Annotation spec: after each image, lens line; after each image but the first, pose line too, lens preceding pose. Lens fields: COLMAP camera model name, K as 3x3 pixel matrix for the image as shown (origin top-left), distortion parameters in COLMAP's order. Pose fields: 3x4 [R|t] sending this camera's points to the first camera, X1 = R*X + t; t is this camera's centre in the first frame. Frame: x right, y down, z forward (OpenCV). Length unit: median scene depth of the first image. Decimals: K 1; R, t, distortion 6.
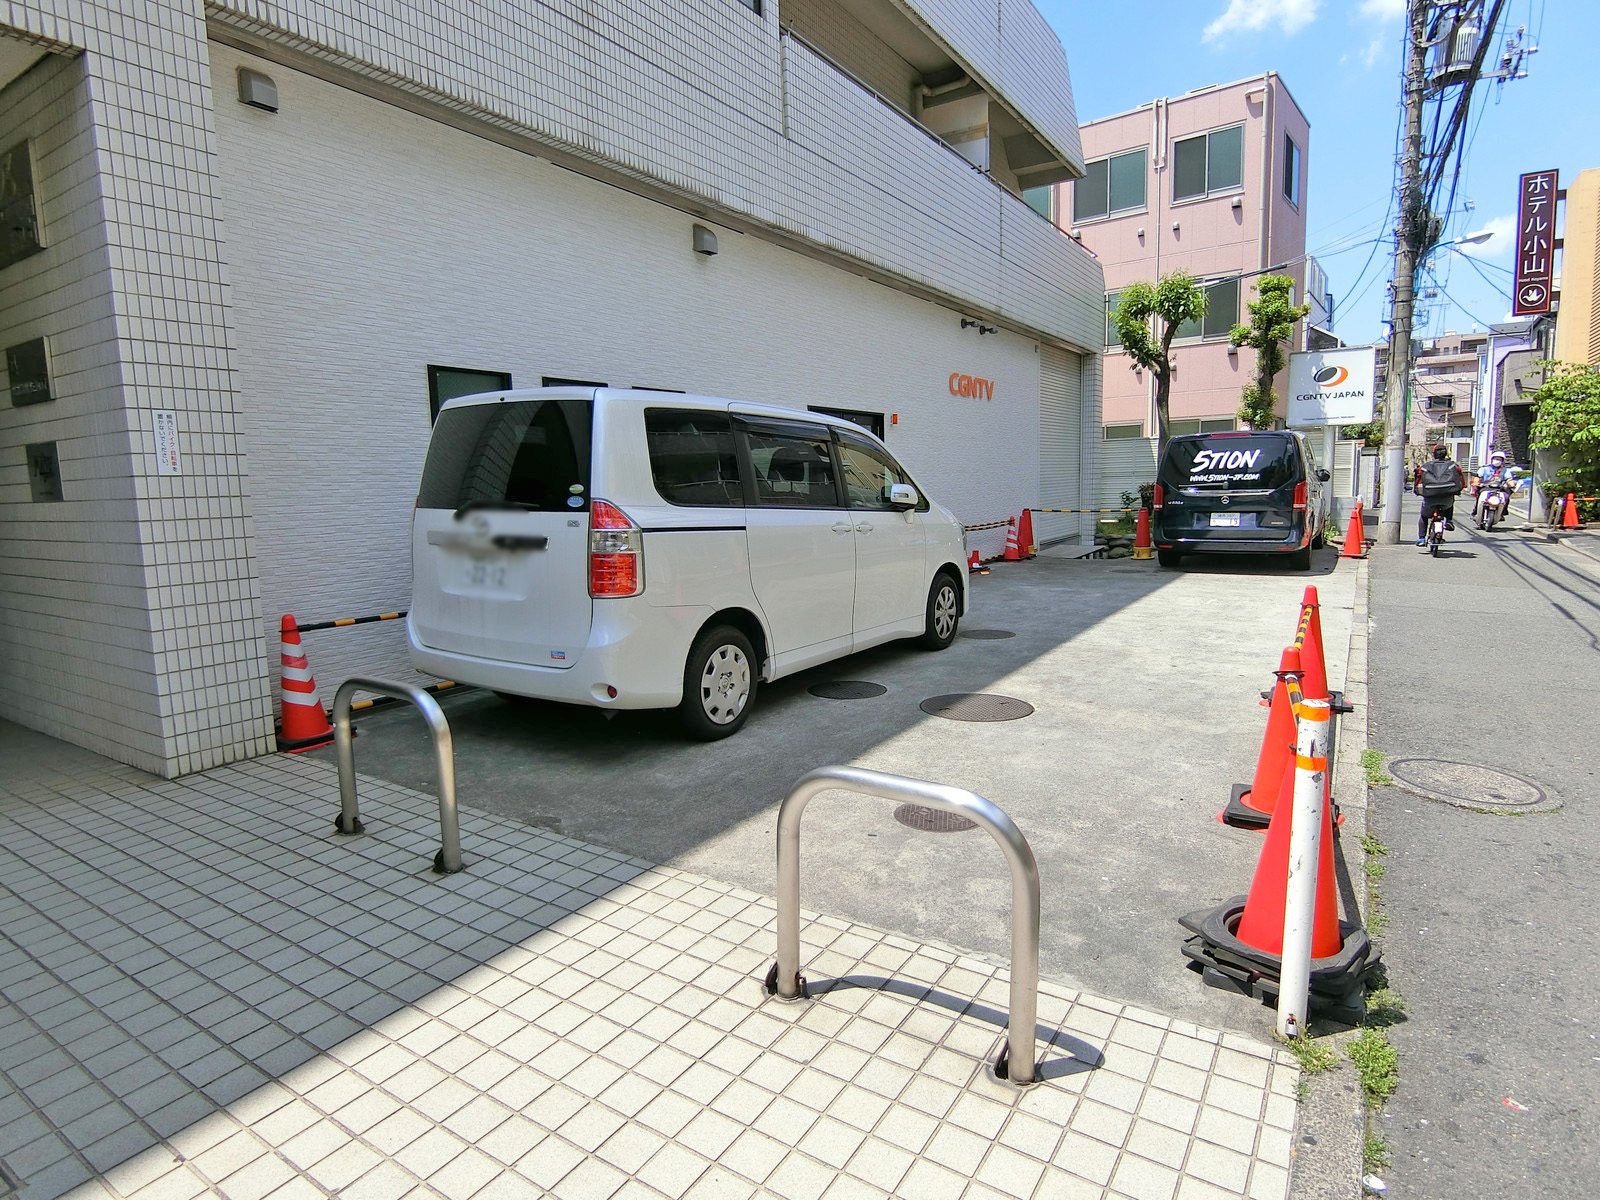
lens RADIAL K [[882.1, 0, 795.6], [0, 882.1, 606.1], [0, 0, 1]] dist [-0.018610, -0.001387]
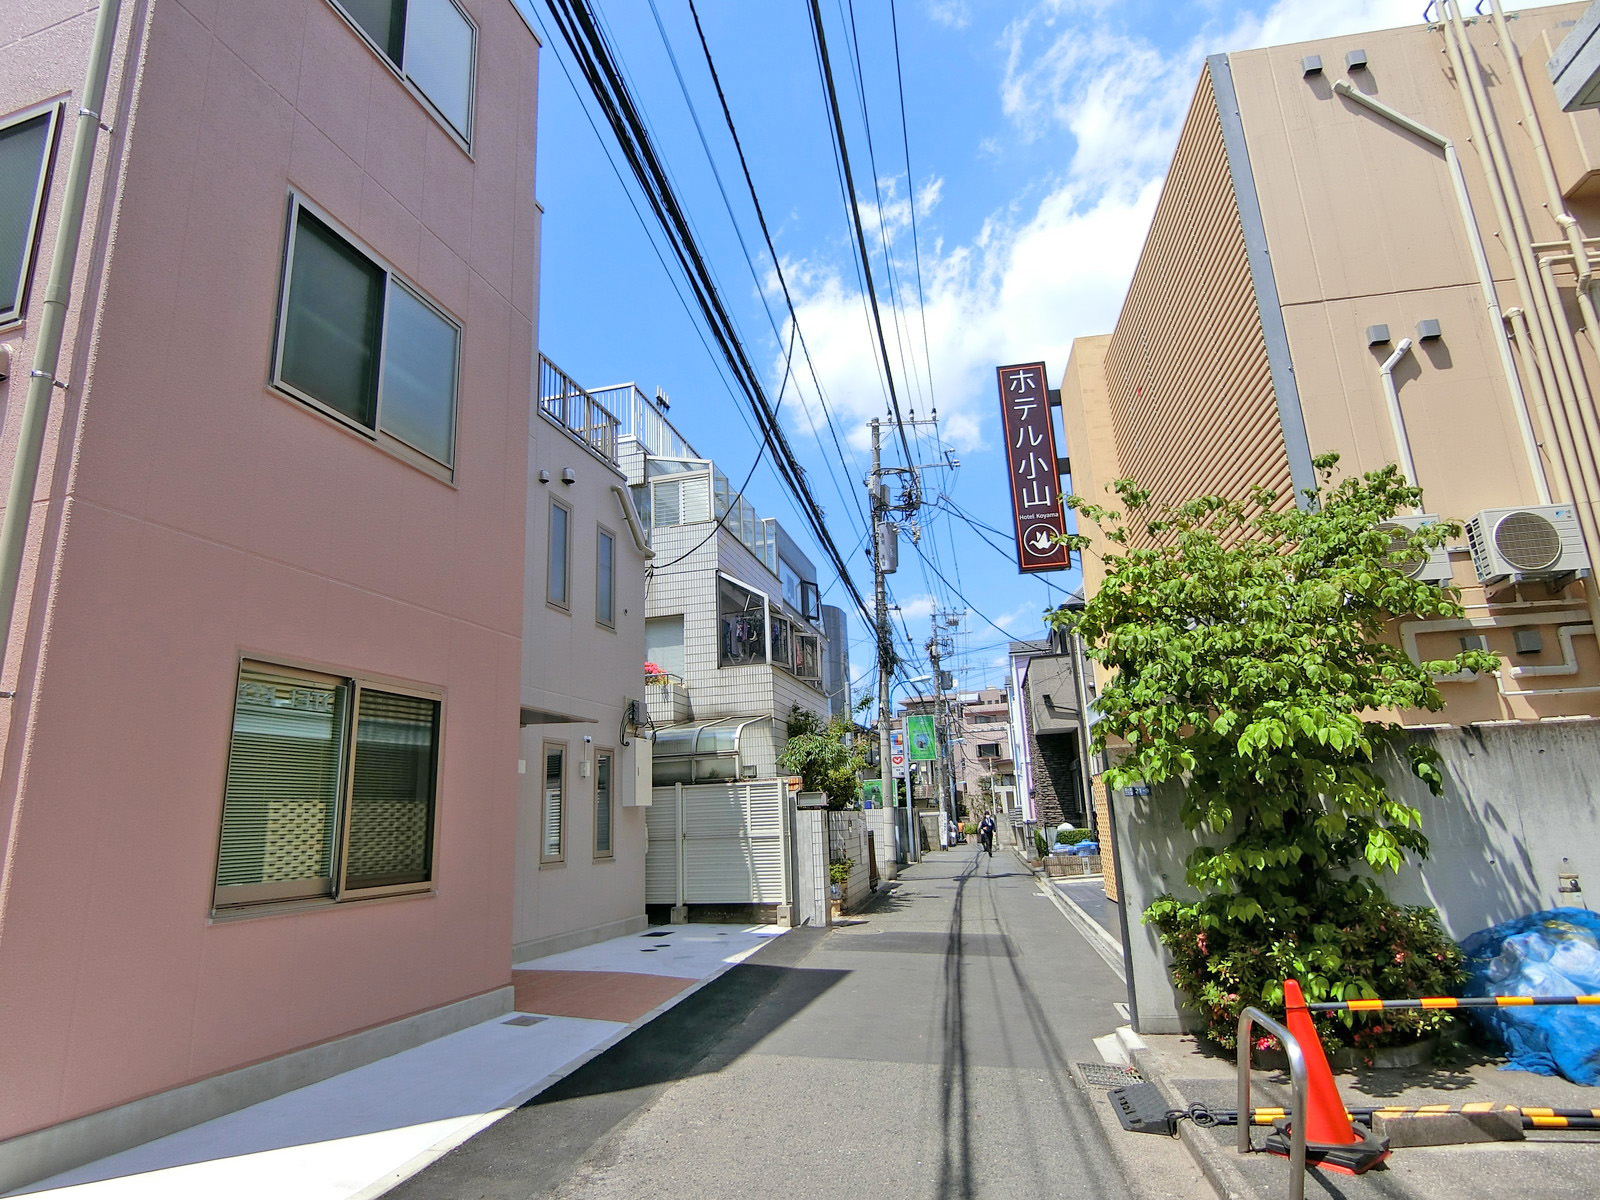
lens RADIAL K [[882.1, 0, 795.6], [0, 882.1, 606.1], [0, 0, 1]] dist [-0.018610, -0.001387]
pose [[0.922386, 0.086726, 0.376408, 0.461643], [0.064003, 0.926684, -0.370351, -0.097857], [-0.380931, 0.365697, 0.849210, 0.557824]]
